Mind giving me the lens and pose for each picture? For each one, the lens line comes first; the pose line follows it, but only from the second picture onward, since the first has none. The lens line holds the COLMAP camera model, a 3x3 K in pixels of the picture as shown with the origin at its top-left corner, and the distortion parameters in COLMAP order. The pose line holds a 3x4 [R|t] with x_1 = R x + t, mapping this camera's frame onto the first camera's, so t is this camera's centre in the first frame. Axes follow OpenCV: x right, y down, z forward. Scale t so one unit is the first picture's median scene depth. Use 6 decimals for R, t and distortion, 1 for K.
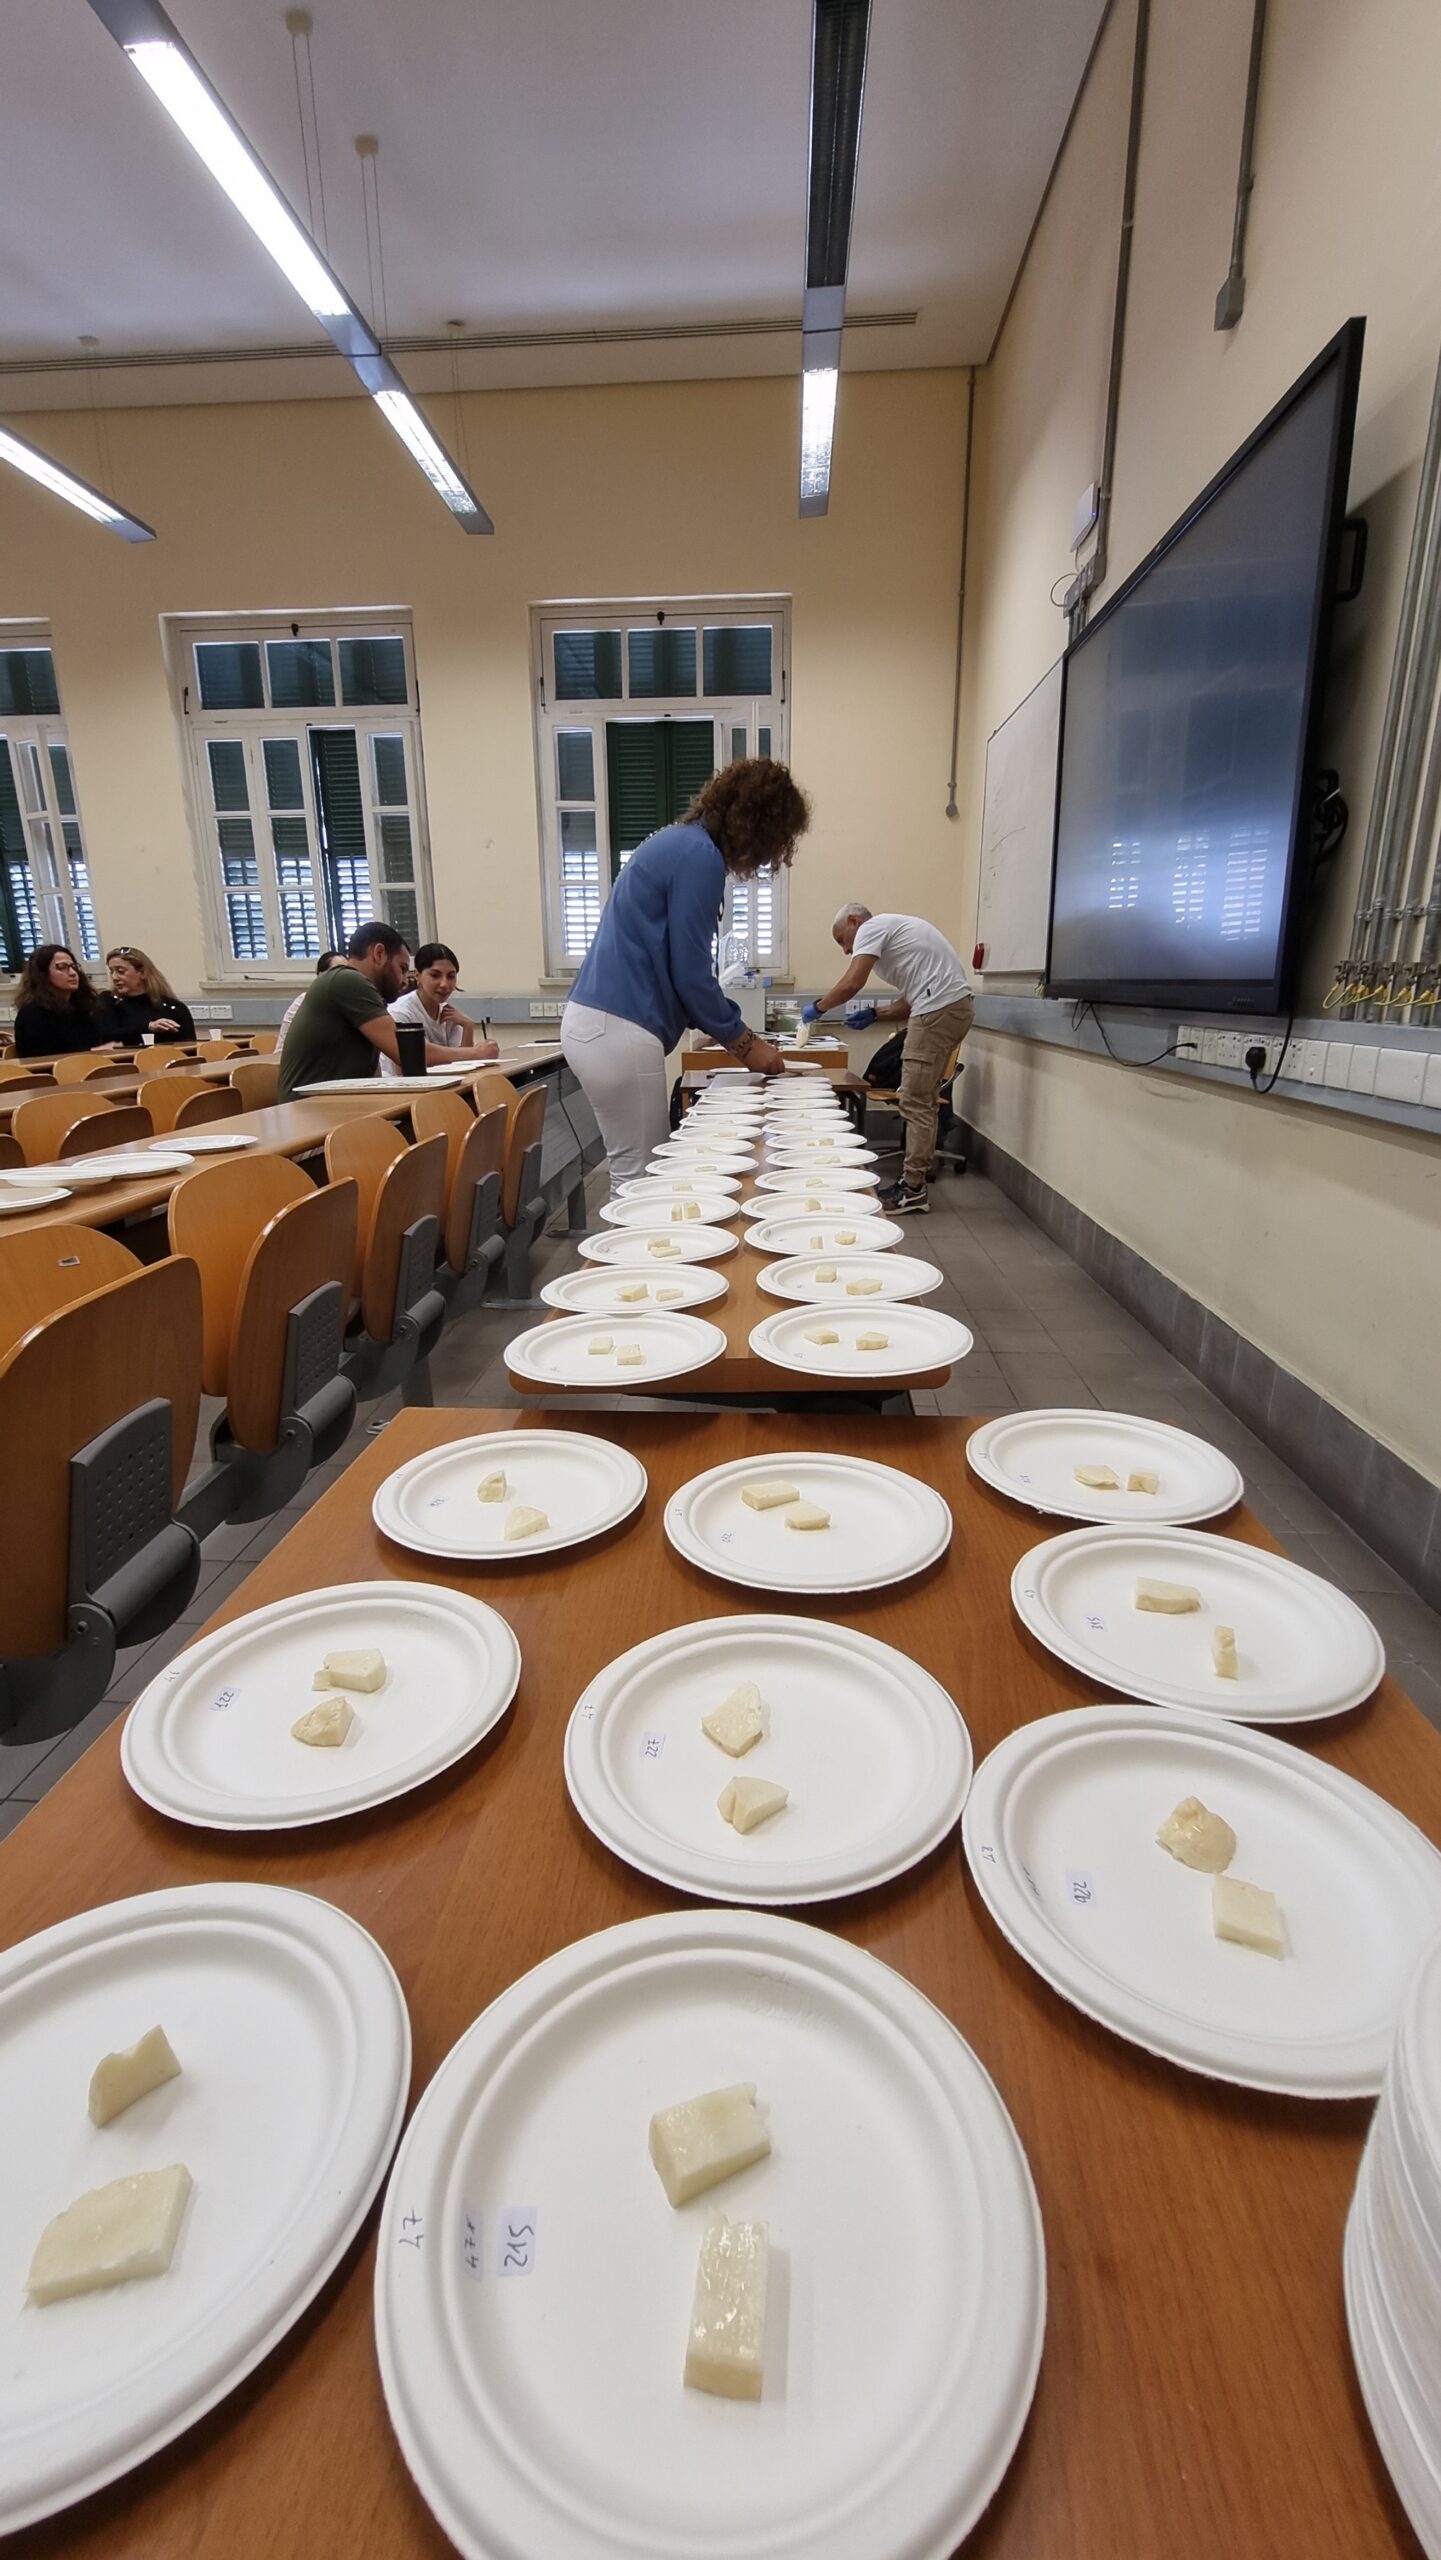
lens RADIAL K [[1076.7, 0, 715.7], [0, 1076.7, 1283.2], [0, 0, 1]] dist [0.001516, -0.000002]
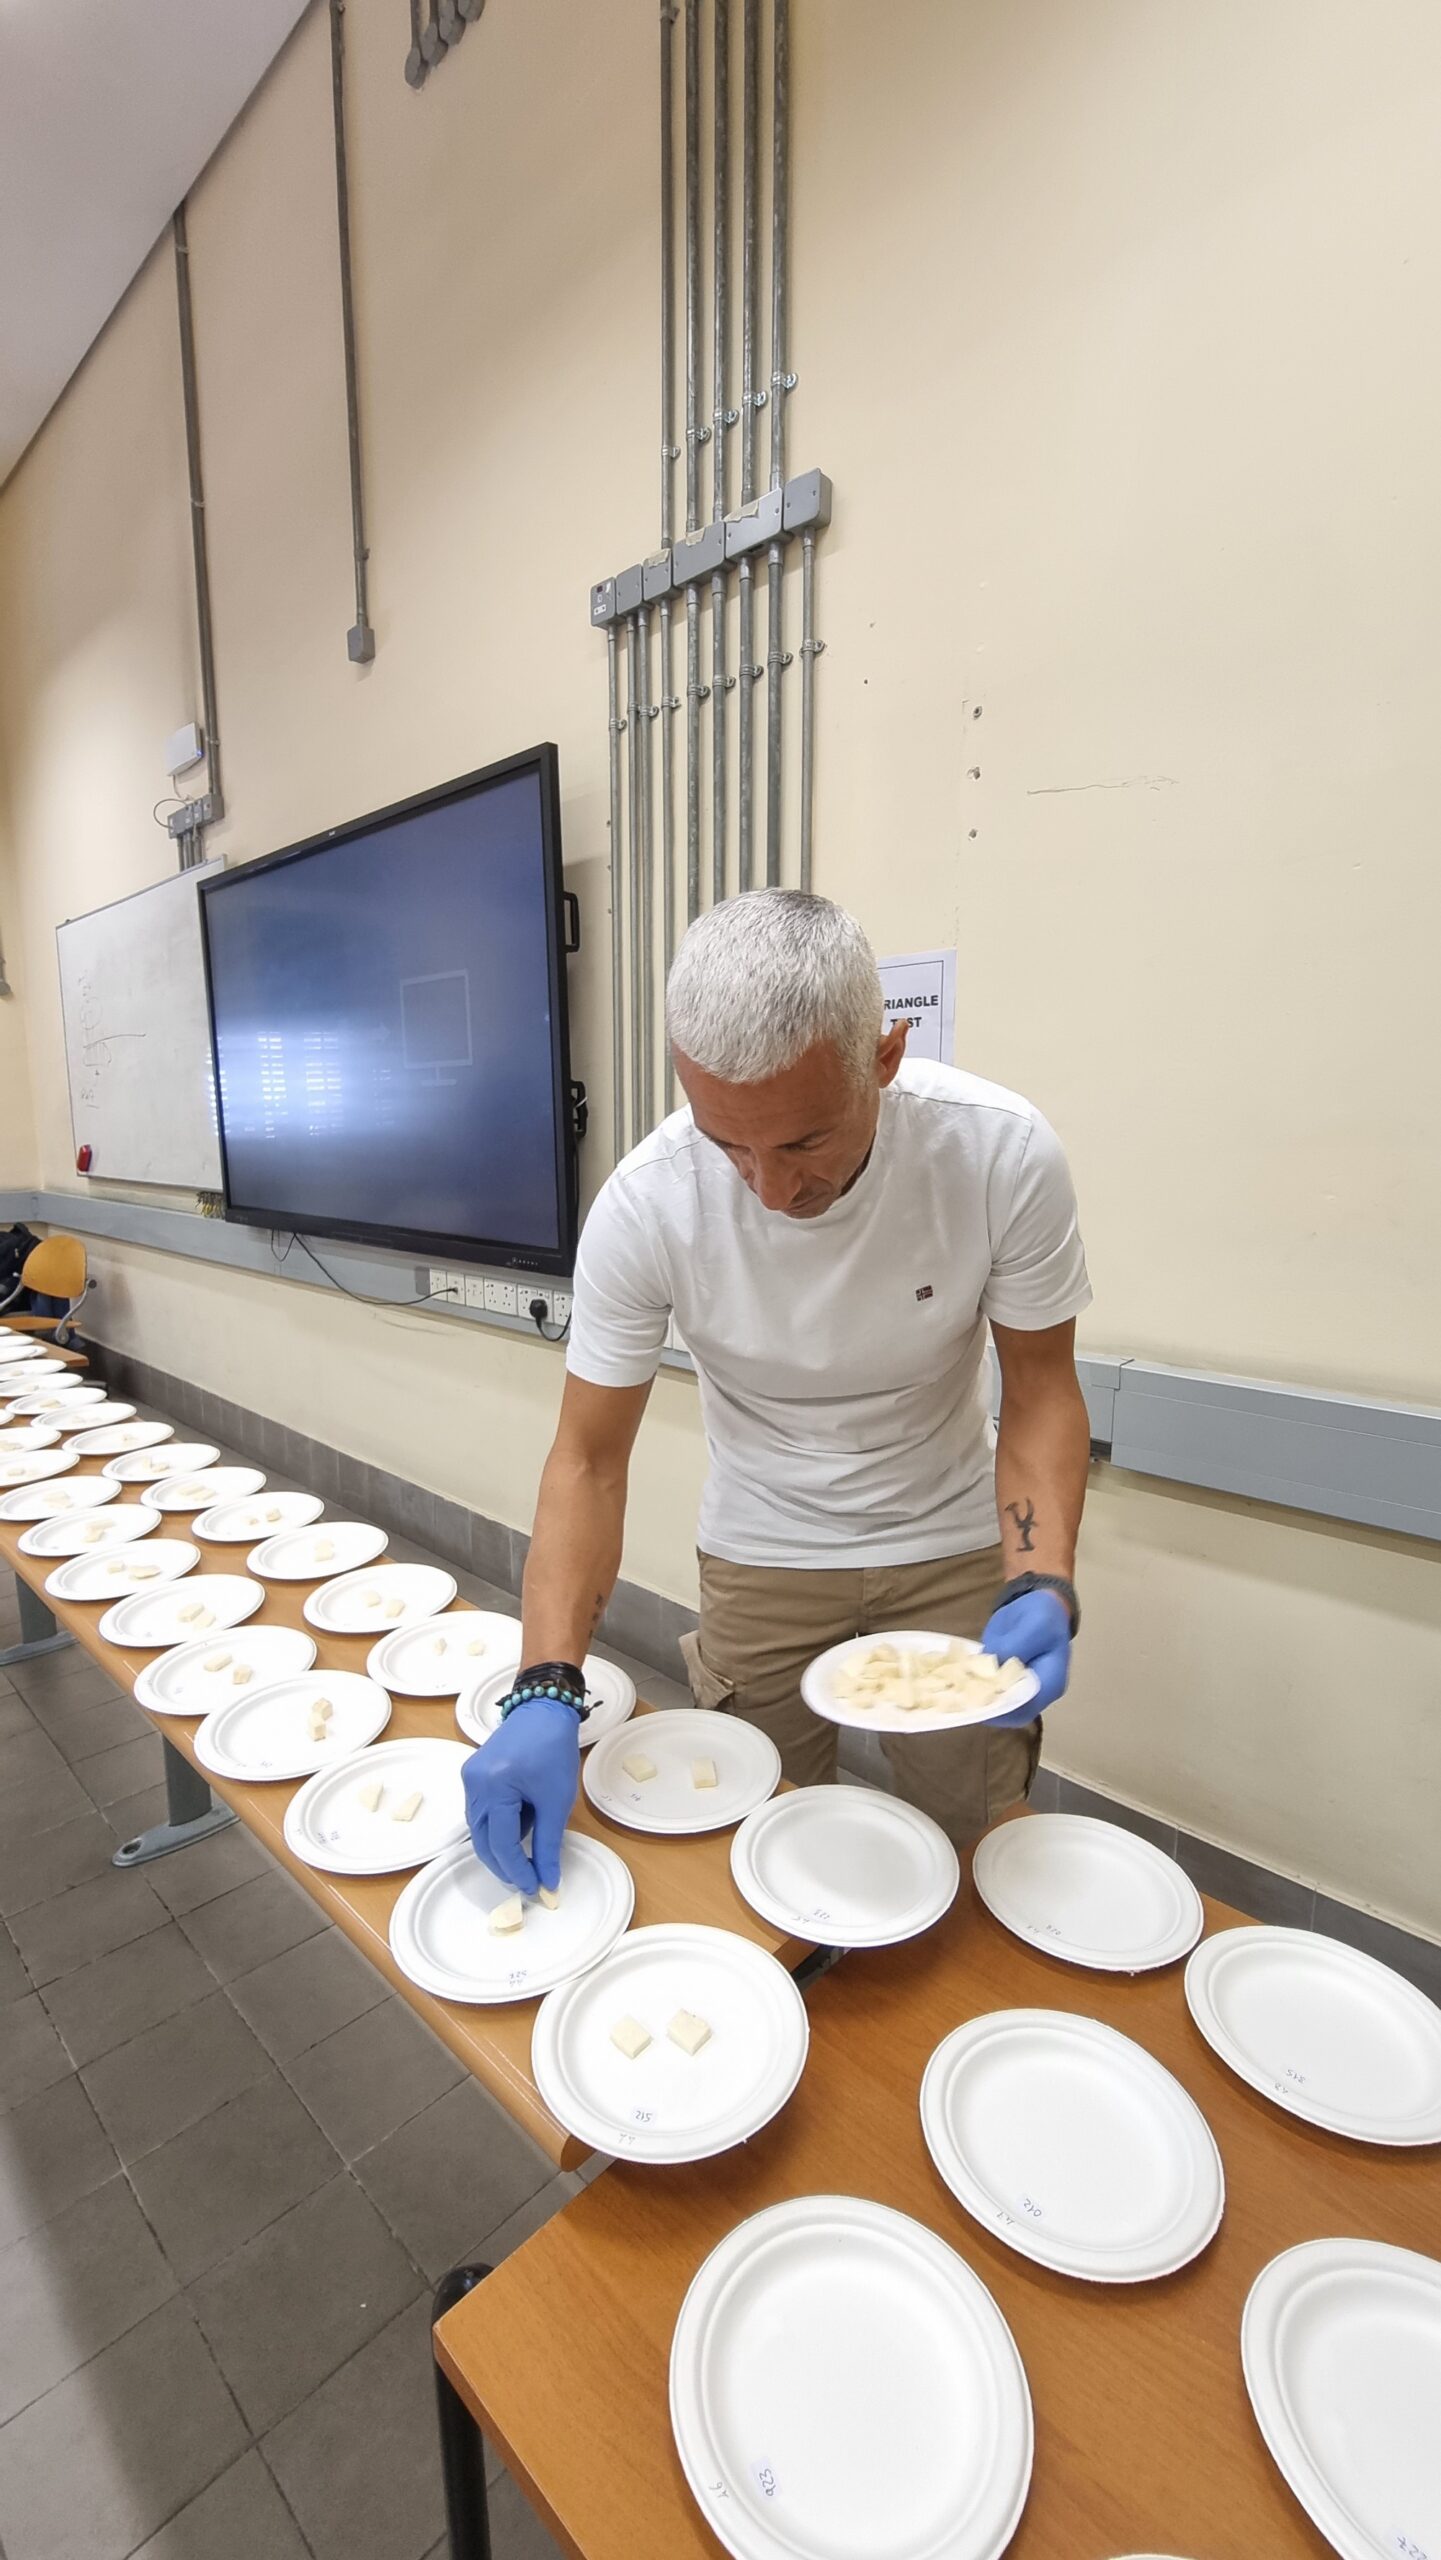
lens RADIAL K [[1076.7, 0, 715.7], [0, 1076.7, 1283.2], [0, 0, 1]] dist [0.001516, -0.000002]
pose [[0.657608, -0.107119, 0.745706, -0.176306], [0.201990, 0.978668, -0.037543, -0.129476], [-0.725777, 0.175314, 0.665216, 0.094093]]
